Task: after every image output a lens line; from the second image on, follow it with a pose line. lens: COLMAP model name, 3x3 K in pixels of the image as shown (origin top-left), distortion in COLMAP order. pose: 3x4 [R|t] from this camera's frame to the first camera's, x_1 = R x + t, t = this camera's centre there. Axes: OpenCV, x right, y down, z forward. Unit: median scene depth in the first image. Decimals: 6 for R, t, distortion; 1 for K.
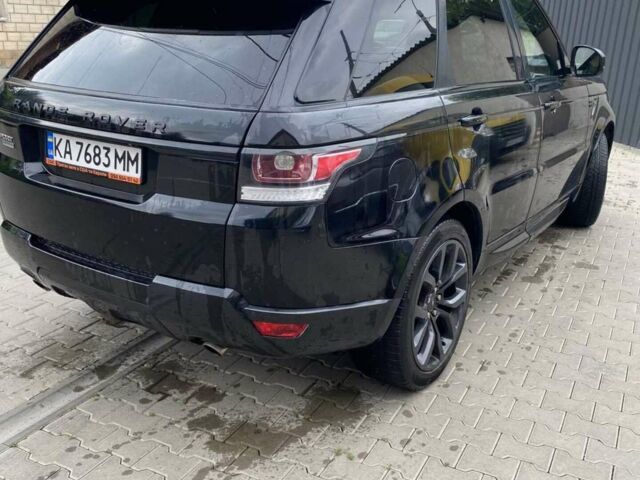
lens RADIAL K [[644.8, 0, 320.0], [0, 644.8, 240.0], [0, 0, 1]] dist [0.113289, -0.305766]
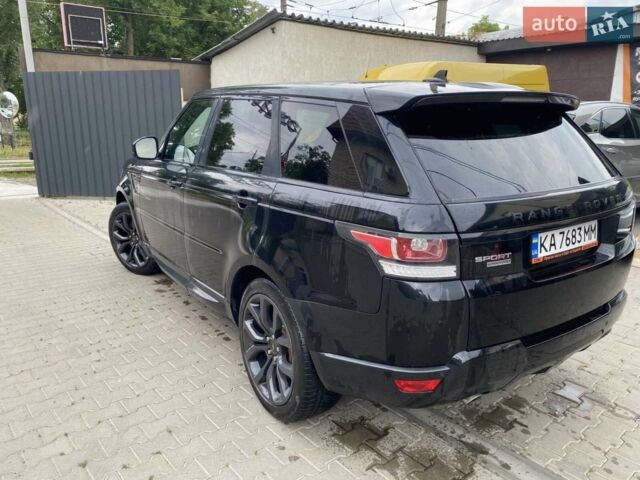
lens RADIAL K [[492.4, 0, 306.7], [0, 492.4, 242.8], [0, 0, 1]] dist [0.005672, 0.000561]
pose [[0.386826, -0.262856, 0.883896, -1.322455], [0.317015, 0.938000, 0.140208, -0.396985], [-0.865949, 0.225972, 0.446172, 0.984765]]
